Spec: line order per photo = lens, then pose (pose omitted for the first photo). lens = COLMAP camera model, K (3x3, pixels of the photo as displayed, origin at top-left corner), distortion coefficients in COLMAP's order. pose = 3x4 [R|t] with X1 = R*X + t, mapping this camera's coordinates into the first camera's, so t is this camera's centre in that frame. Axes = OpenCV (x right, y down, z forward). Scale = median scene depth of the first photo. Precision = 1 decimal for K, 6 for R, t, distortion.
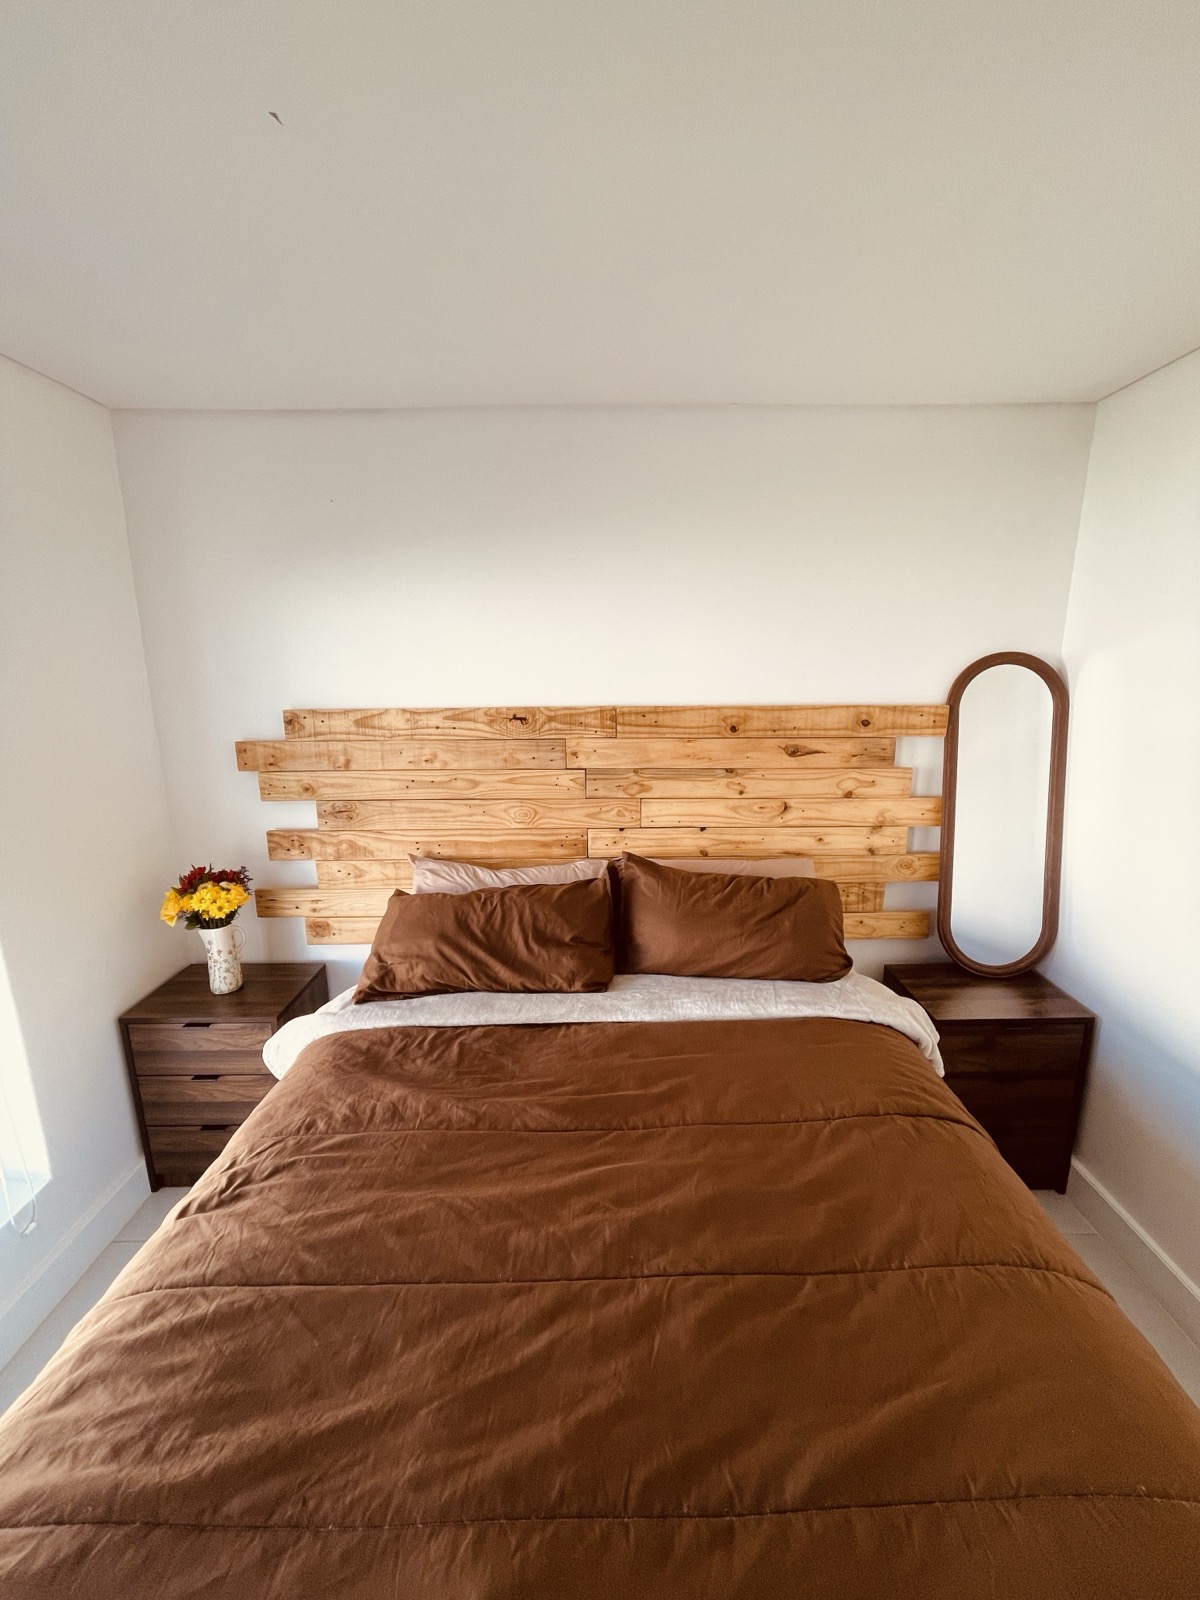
lens RADIAL K [[641.3, 0, 610.9], [0, 641.3, 794.3], [0, 0, 1]] dist [-0.006388, 0.000303]
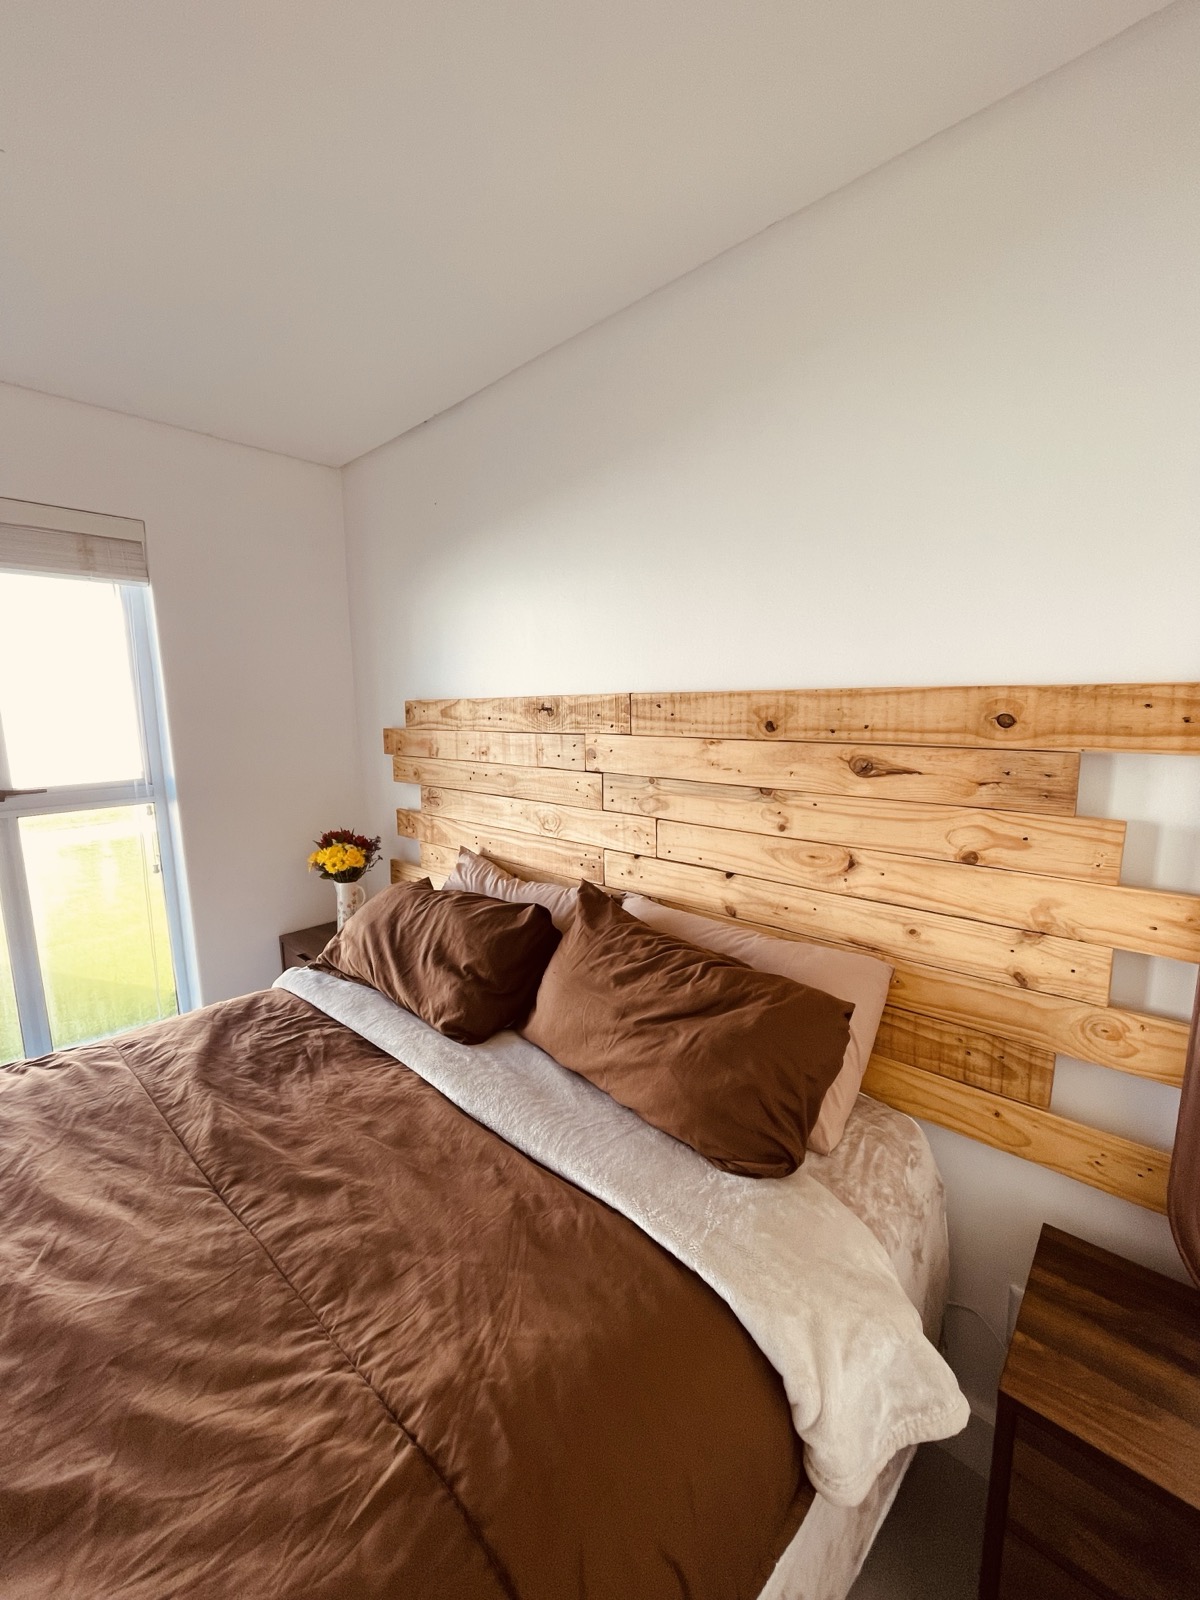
lens RADIAL K [[641.3, 0, 612.8], [0, 641.3, 798.3], [0, 0, 1]] dist [-0.006388, 0.000303]
pose [[0.736938, 0.096446, -0.669045, 0.510309], [-0.133639, 0.991021, -0.004341, -0.006619], [0.662618, 0.092610, 0.743210, 0.422109]]
